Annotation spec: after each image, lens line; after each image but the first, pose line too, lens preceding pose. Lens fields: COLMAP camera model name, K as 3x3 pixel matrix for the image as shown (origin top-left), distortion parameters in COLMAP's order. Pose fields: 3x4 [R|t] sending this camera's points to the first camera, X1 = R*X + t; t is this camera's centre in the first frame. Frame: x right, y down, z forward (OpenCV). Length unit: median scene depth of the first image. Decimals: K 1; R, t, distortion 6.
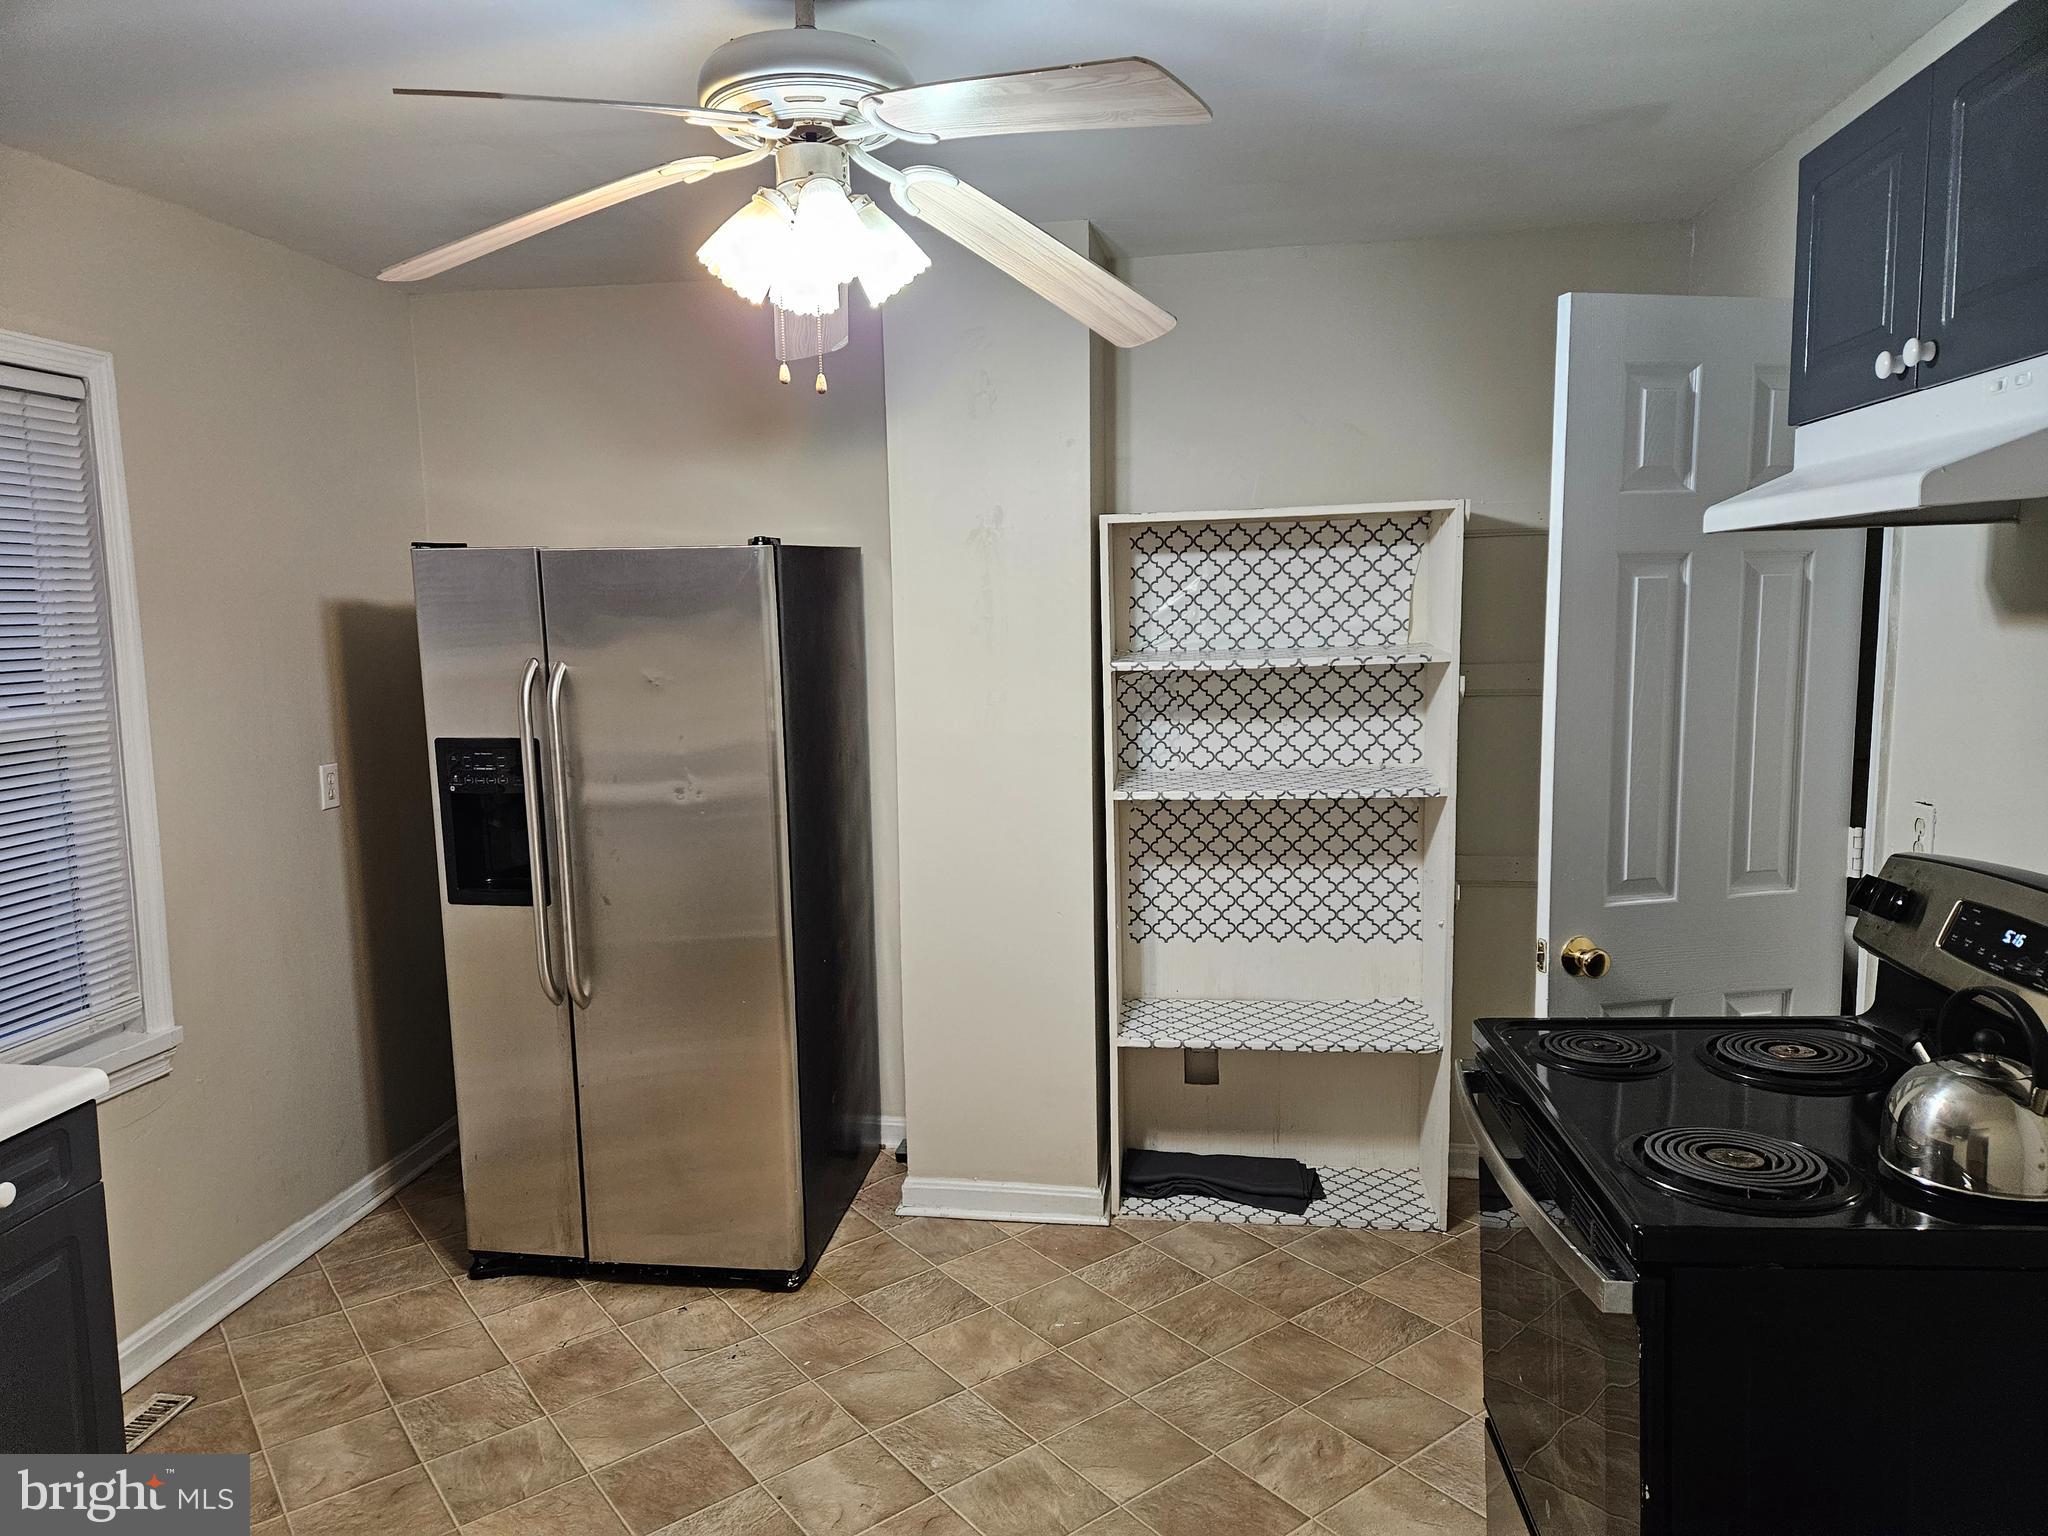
lens RADIAL K [[1378.2, 0, 1012.7], [0, 1378.2, 766.4], [0, 0, 1]] dist [0.070492, -0.057505]
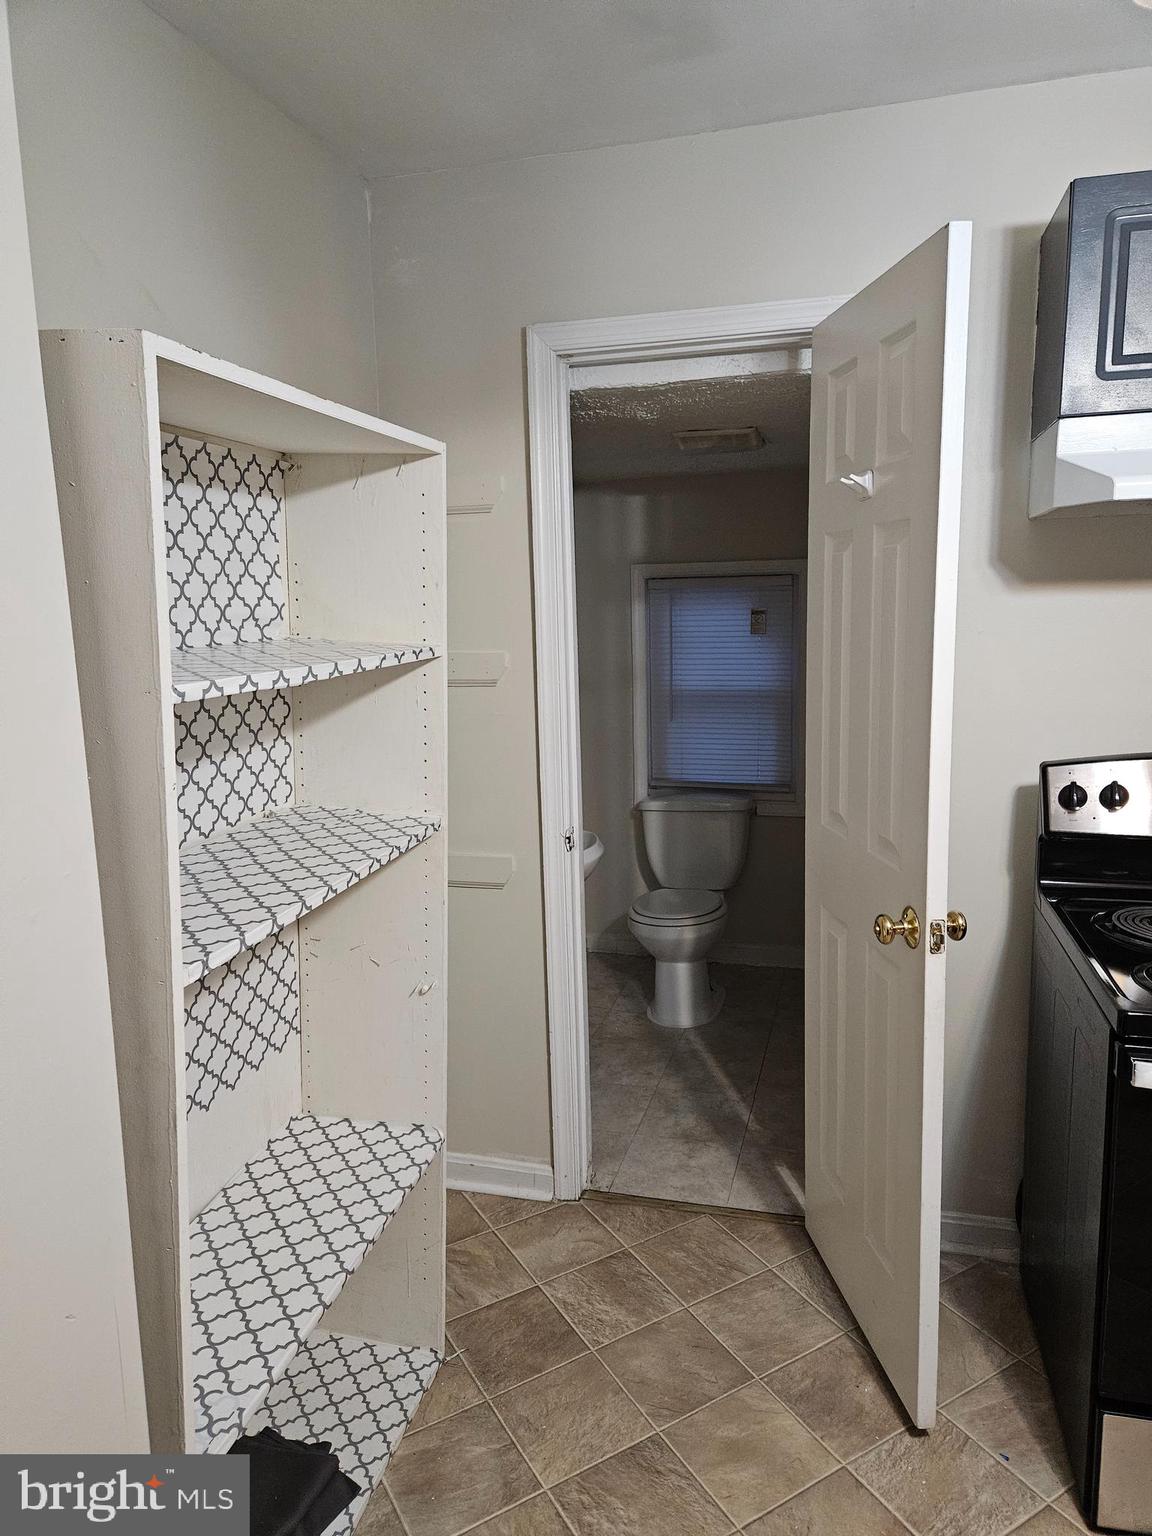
lens RADIAL K [[1033.7, 0, 576.8], [0, 1033.7, 761.2], [0, 0, 1]] dist [0.070492, -0.057505]
pose [[0.131773, -0.133987, 0.982183, -0.234066], [0.139821, 0.983429, 0.115398, -0.067761], [-0.981369, 0.122123, 0.148324, 0.790072]]
